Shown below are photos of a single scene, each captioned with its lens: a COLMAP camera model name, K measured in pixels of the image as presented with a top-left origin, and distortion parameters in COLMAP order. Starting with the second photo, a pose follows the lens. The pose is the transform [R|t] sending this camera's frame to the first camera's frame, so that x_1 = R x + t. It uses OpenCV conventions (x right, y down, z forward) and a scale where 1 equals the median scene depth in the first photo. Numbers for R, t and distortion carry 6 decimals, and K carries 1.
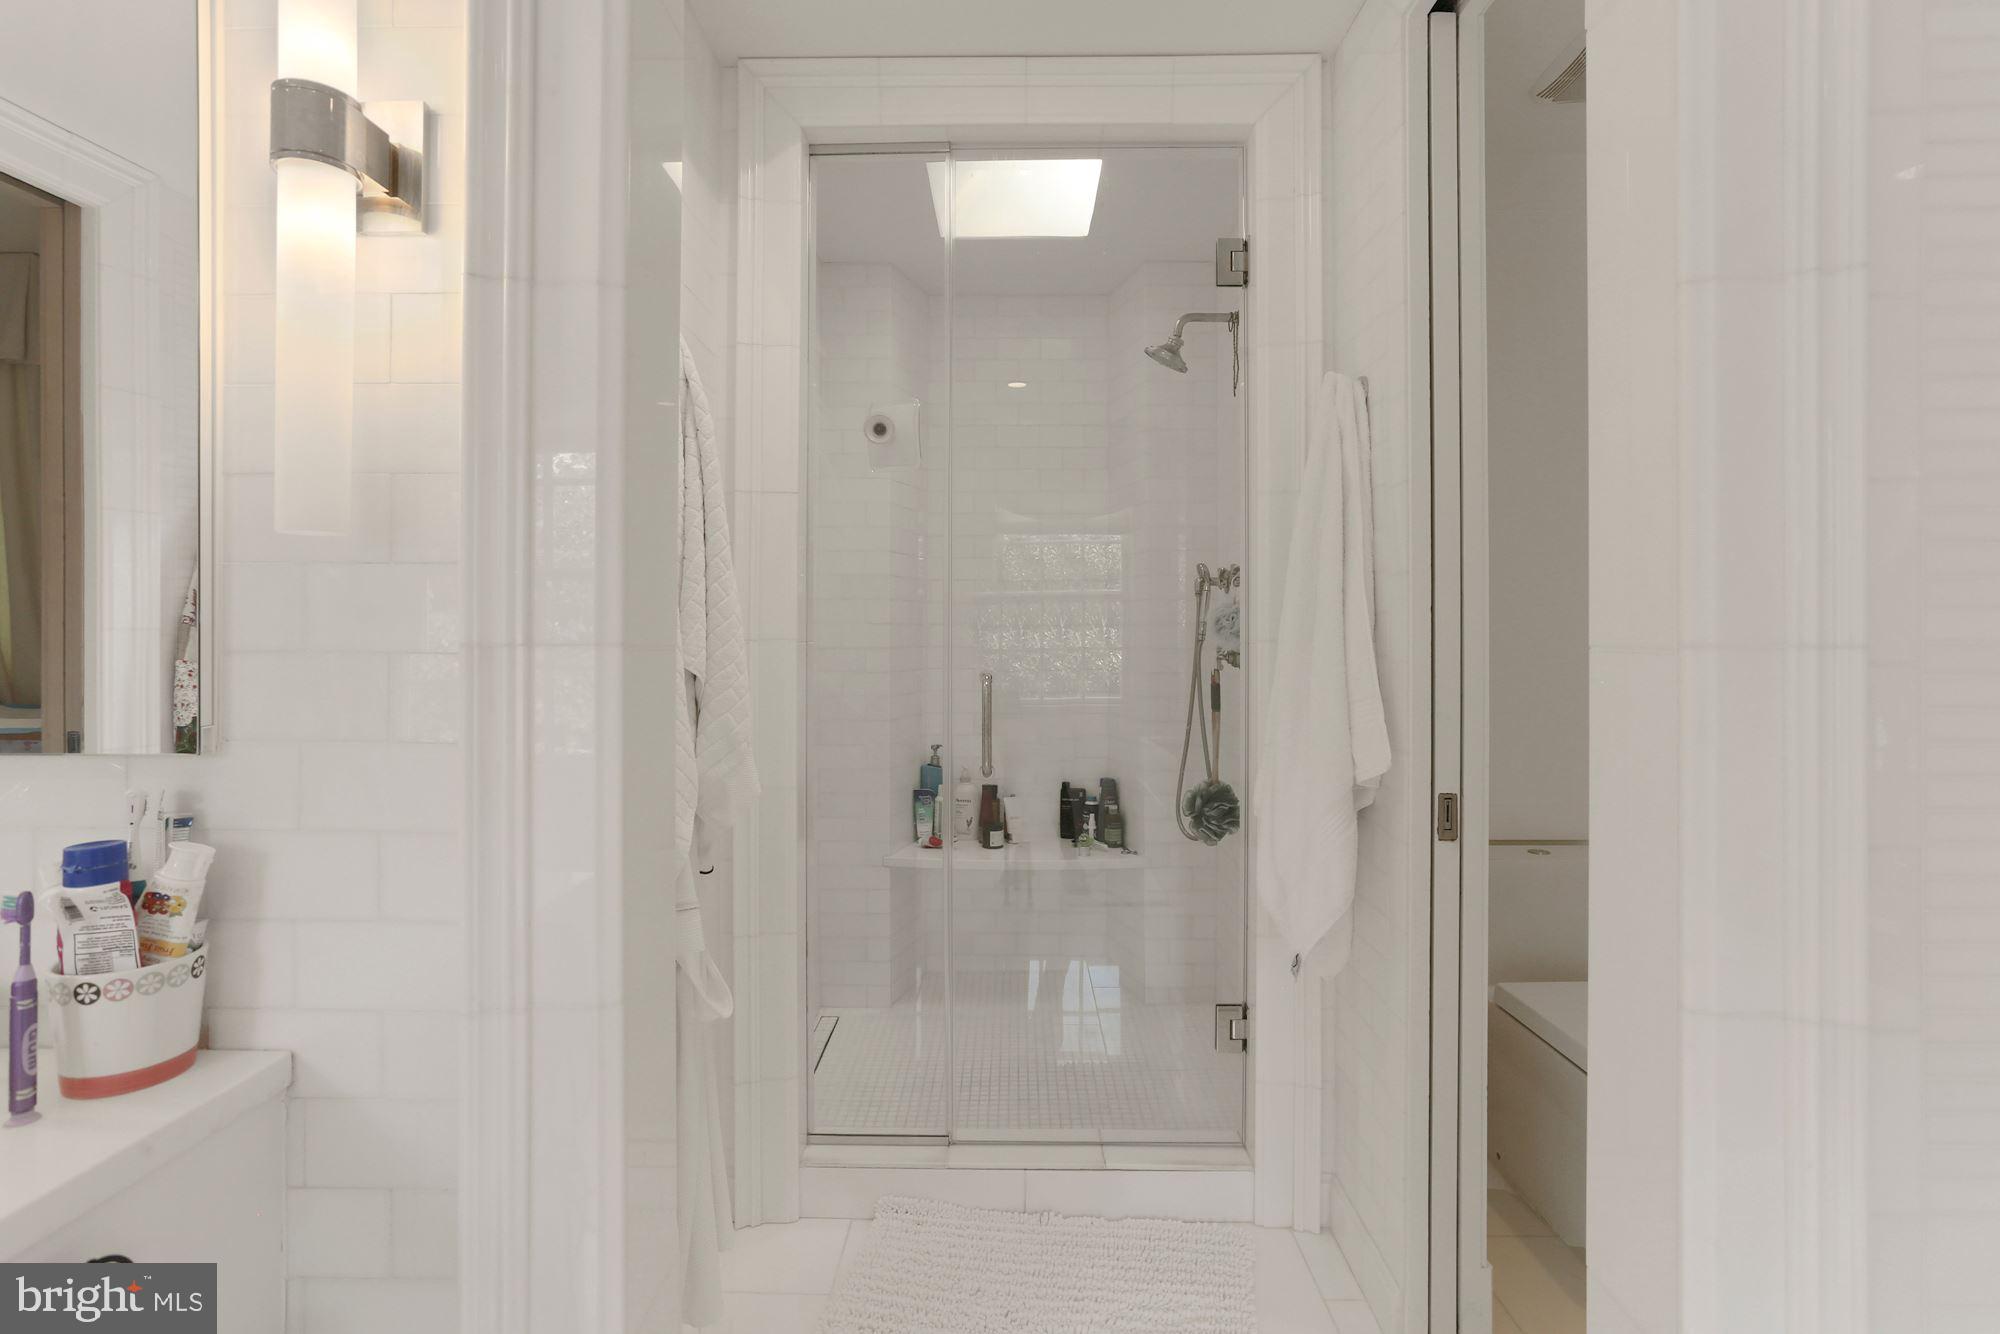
lens RADIAL K [[1092.2, 0, 998.7], [0, 1092.2, 628.5], [0, 0, 1]] dist [-0.000390, -0.000043]
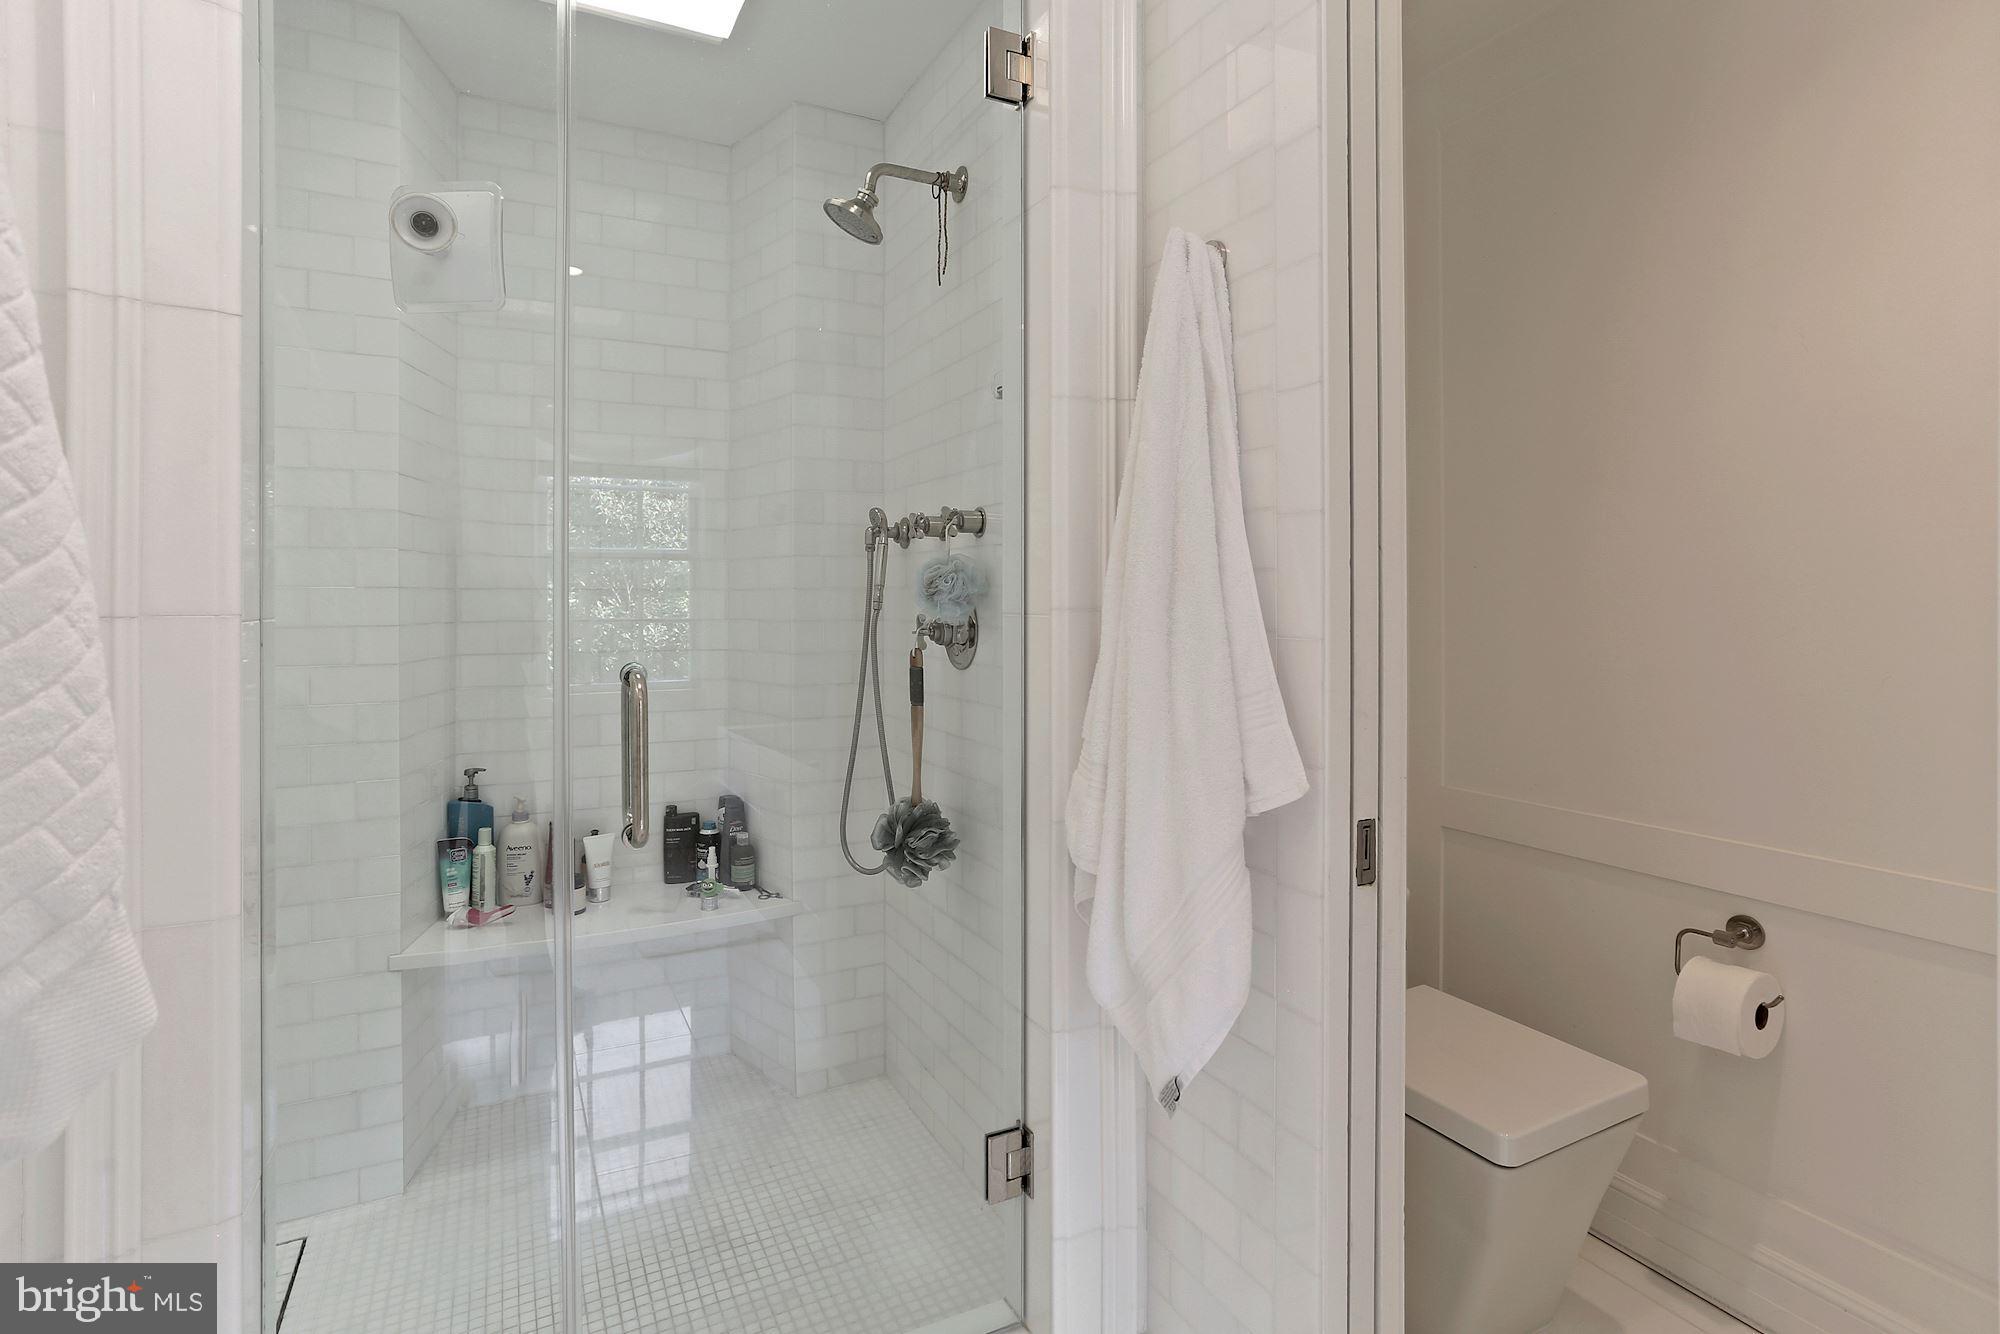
lens RADIAL K [[1024.9, 0, 999.9], [0, 1024.9, 598.1], [0, 0, 1]] dist [-0.046383, 0.038260]
pose [[0.879348, -0.002165, 0.476175, -0.077068], [0.002137, 0.999998, 0.000600, 0.002542], [-0.476175, 0.000490, 0.879350, 0.334957]]
